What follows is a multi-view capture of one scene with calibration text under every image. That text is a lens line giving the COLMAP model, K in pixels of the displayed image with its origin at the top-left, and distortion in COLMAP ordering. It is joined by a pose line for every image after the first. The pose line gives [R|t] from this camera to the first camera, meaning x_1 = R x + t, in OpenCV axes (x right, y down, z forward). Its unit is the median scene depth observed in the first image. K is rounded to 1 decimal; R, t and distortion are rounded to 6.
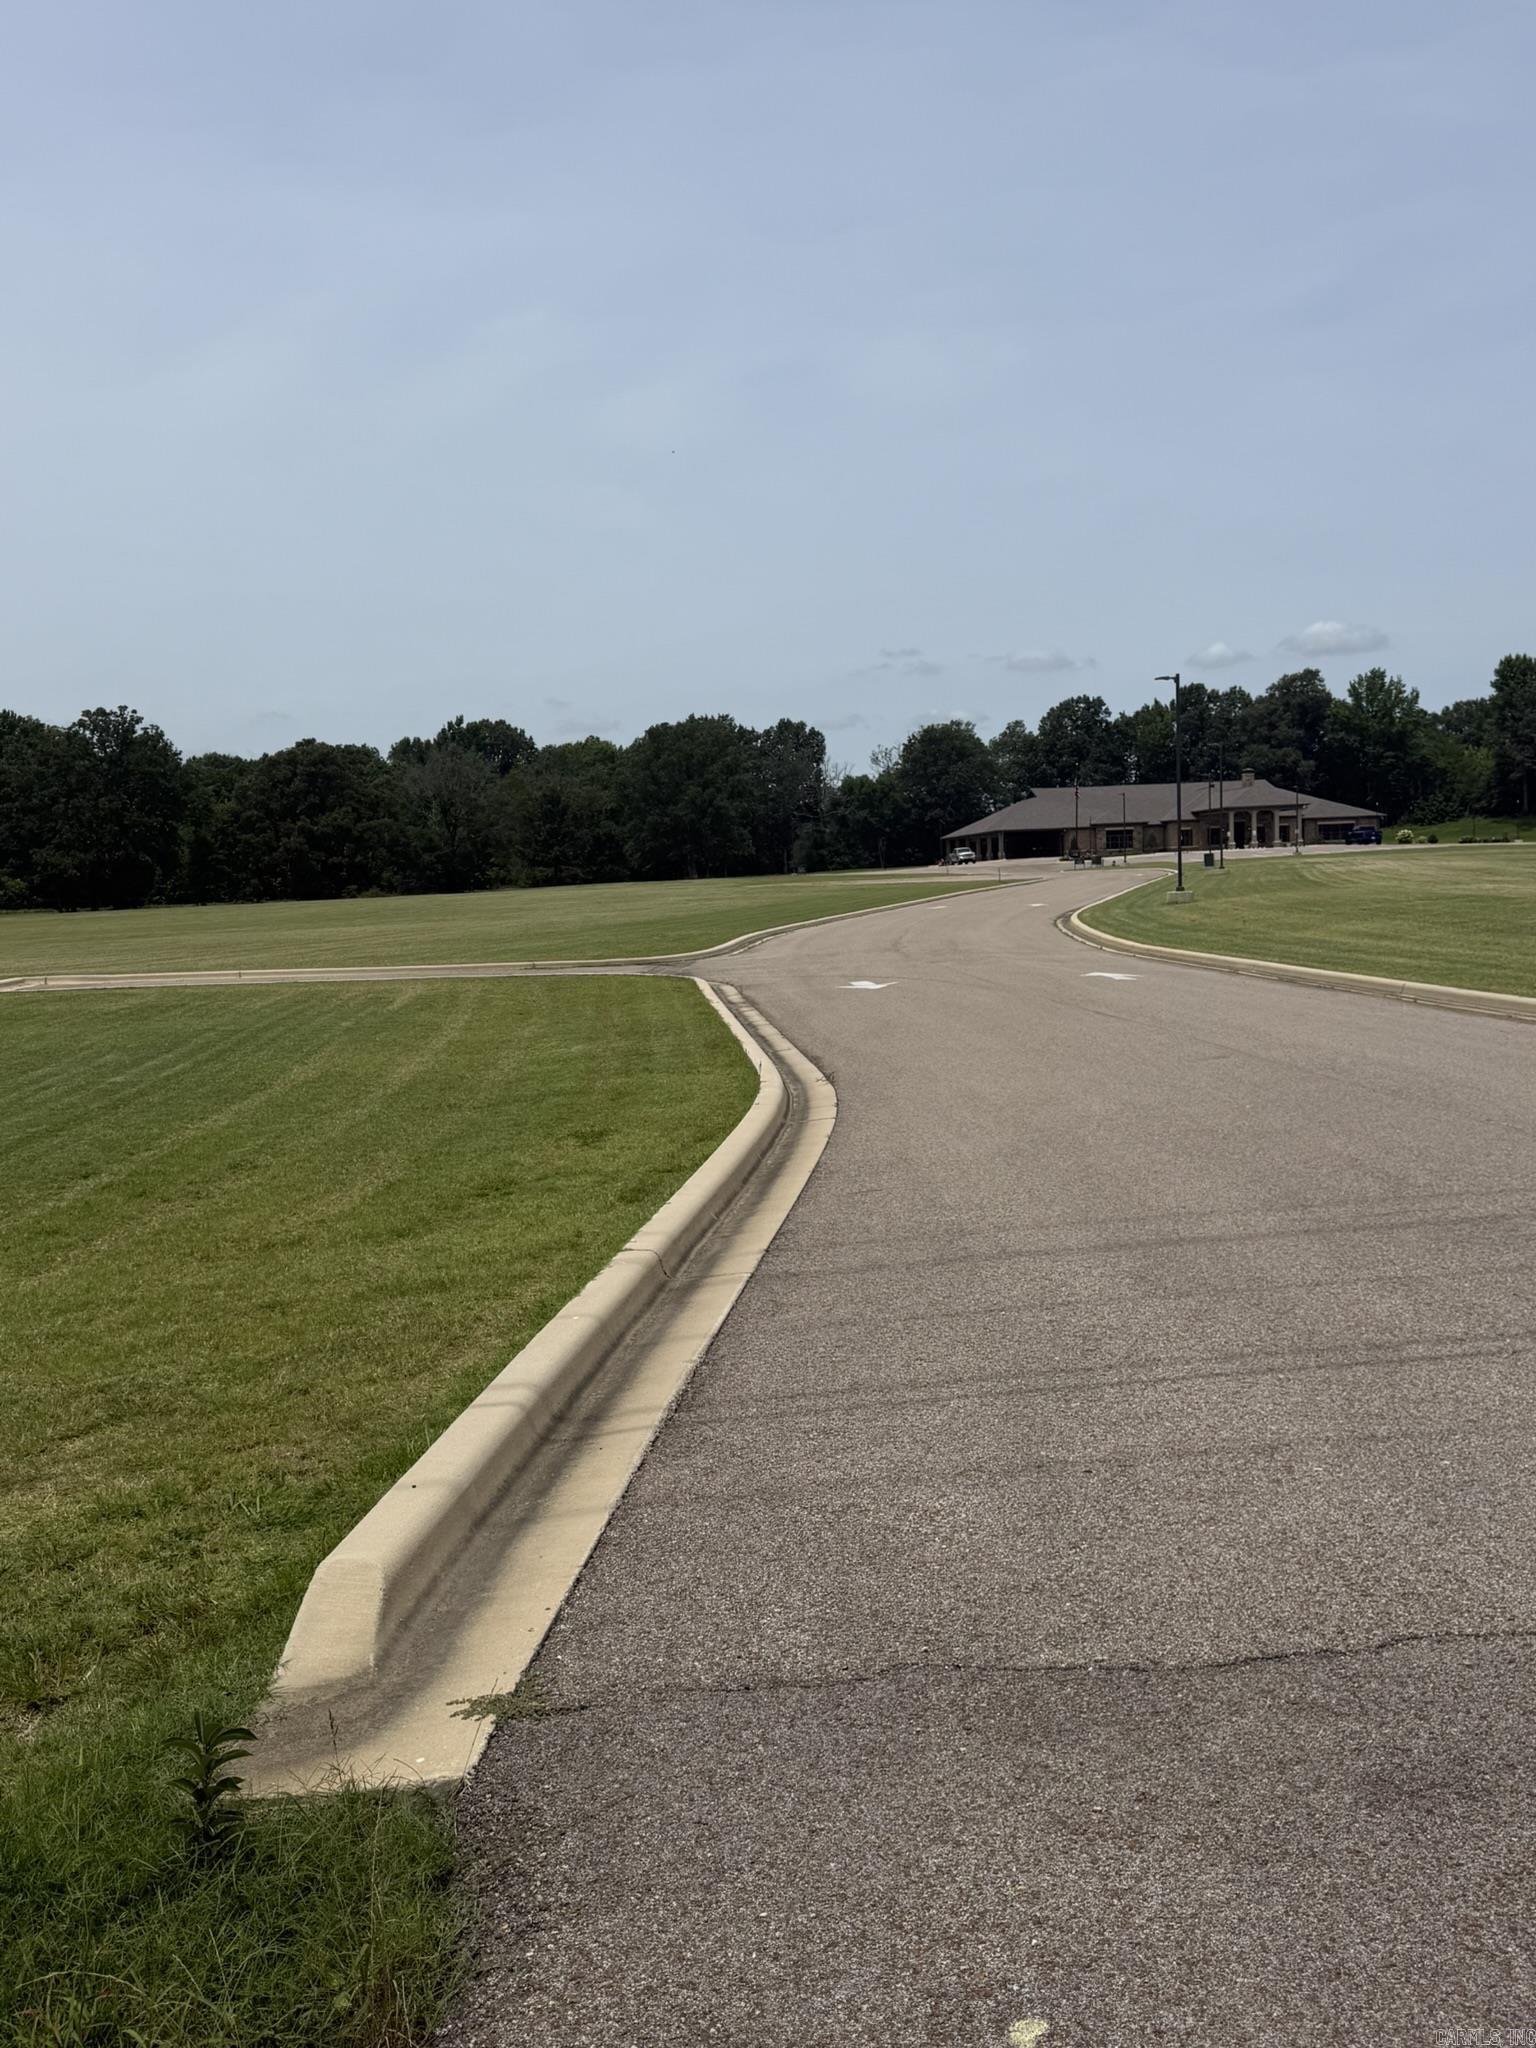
lens RADIAL K [[1882.4, 0, 780.9], [0, 1882.4, 1043.8], [0, 0, 1]] dist [0.100162, 0.000000]
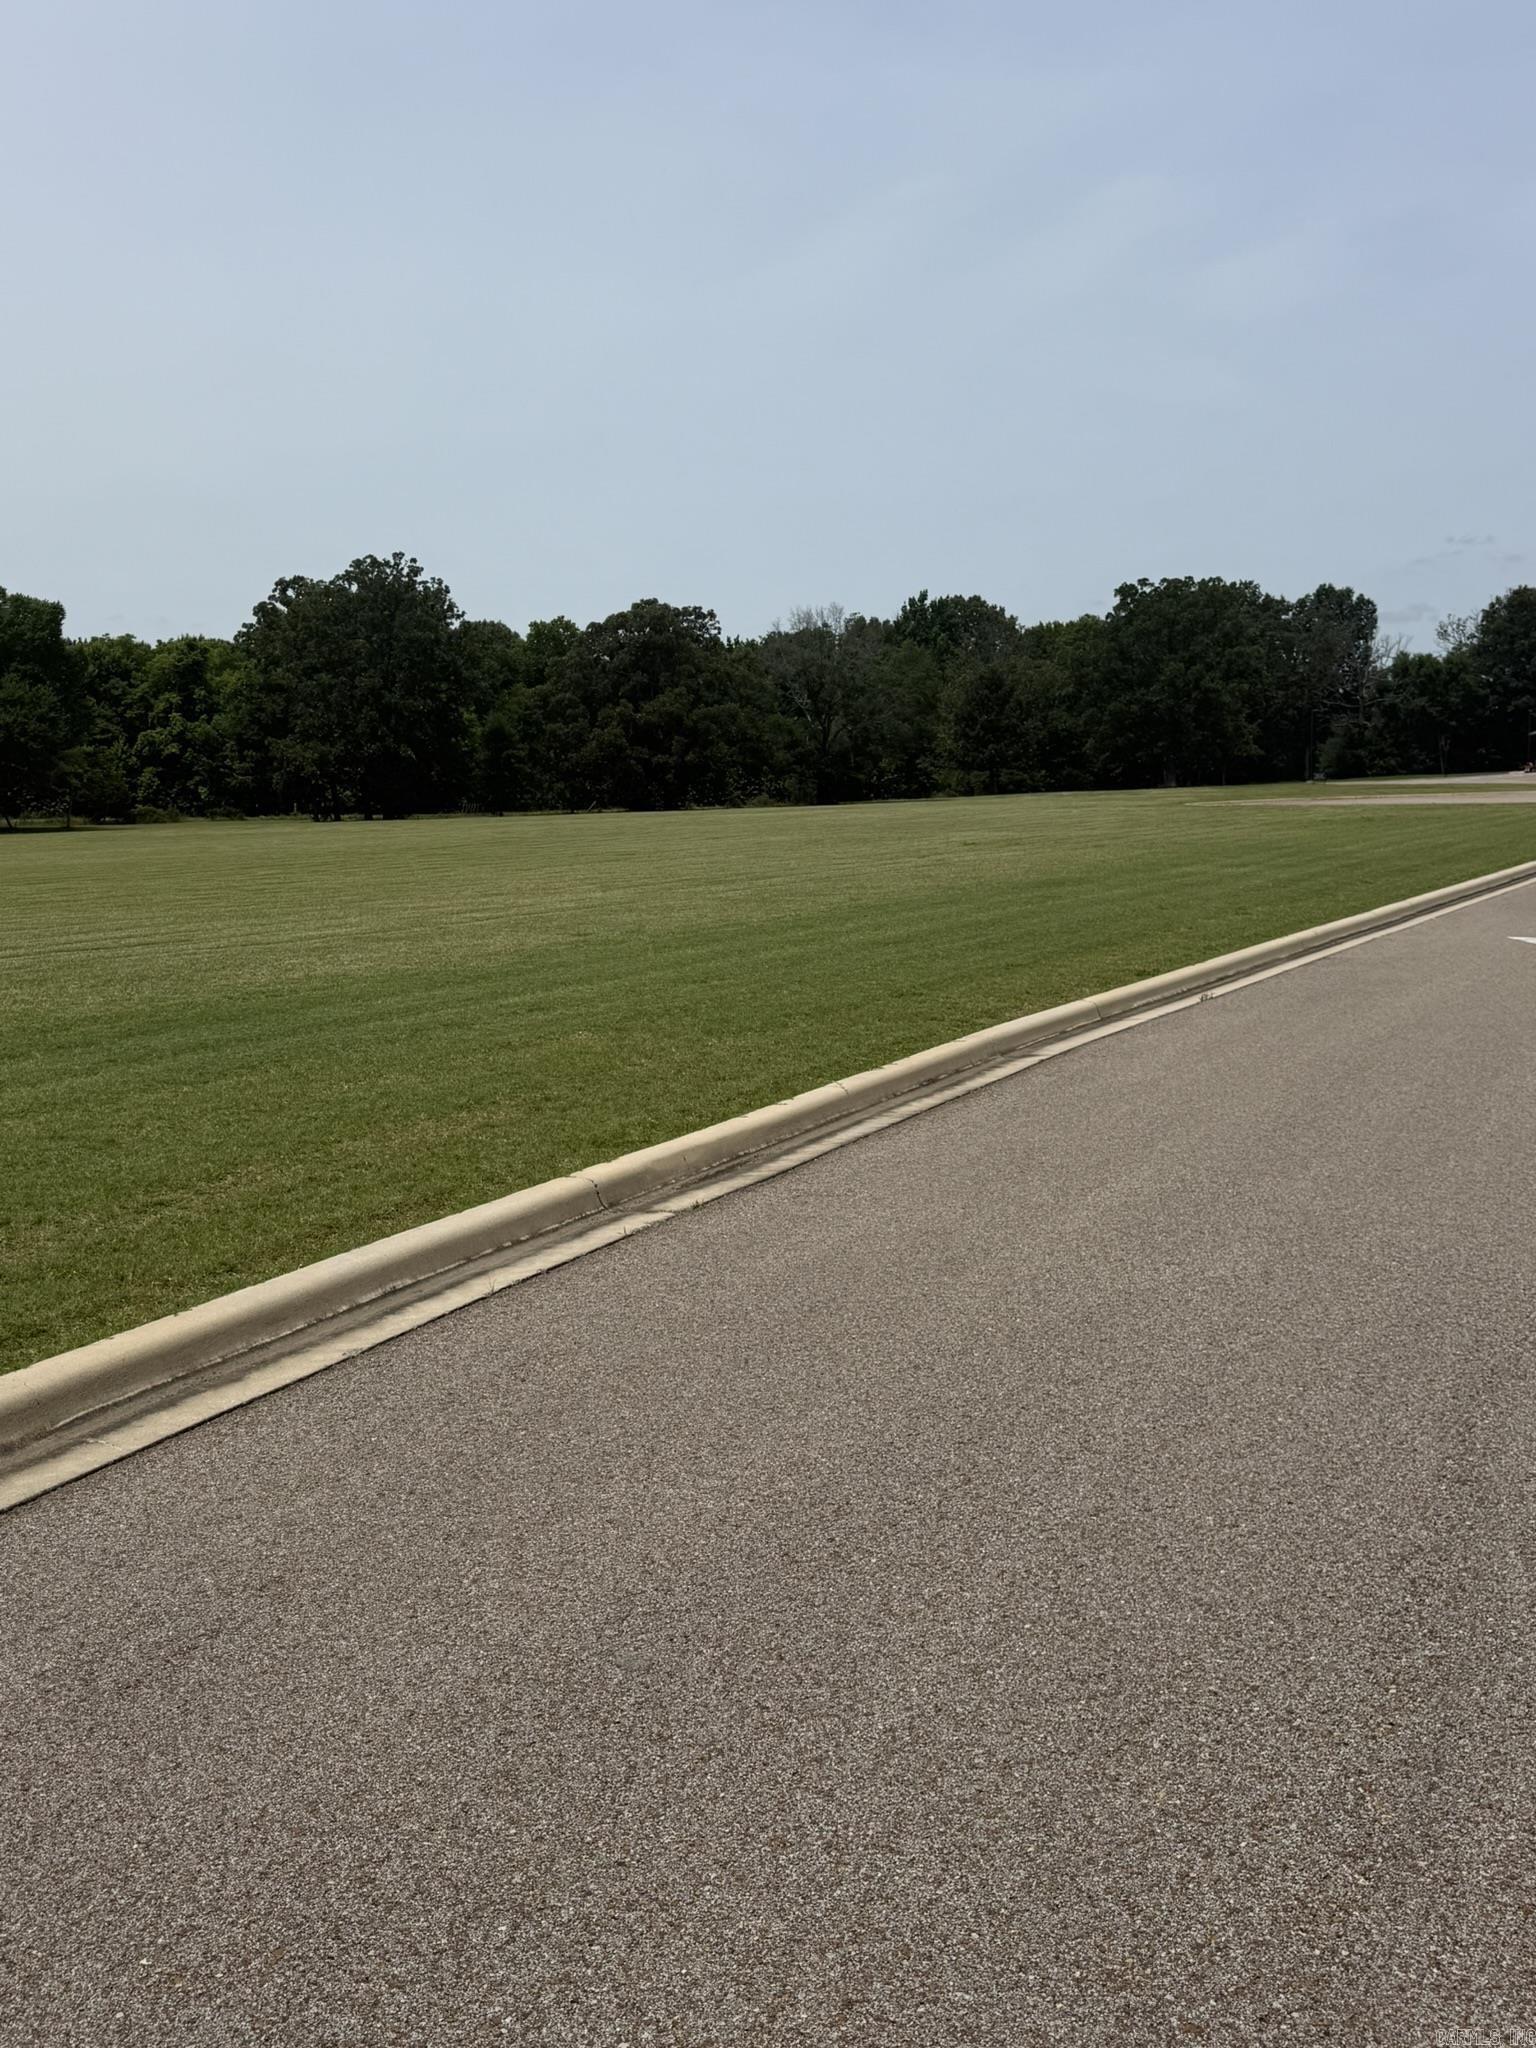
lens RADIAL K [[1882.4, 0, 753.9], [0, 1882.4, 1069.7], [0, 0, 1]] dist [0.100162, 0.000000]
pose [[0.957271, 0.057963, -0.283324, 0.016434], [-0.039938, 0.996817, 0.068995, -0.019968], [0.286421, -0.054731, 0.956539, 0.212972]]
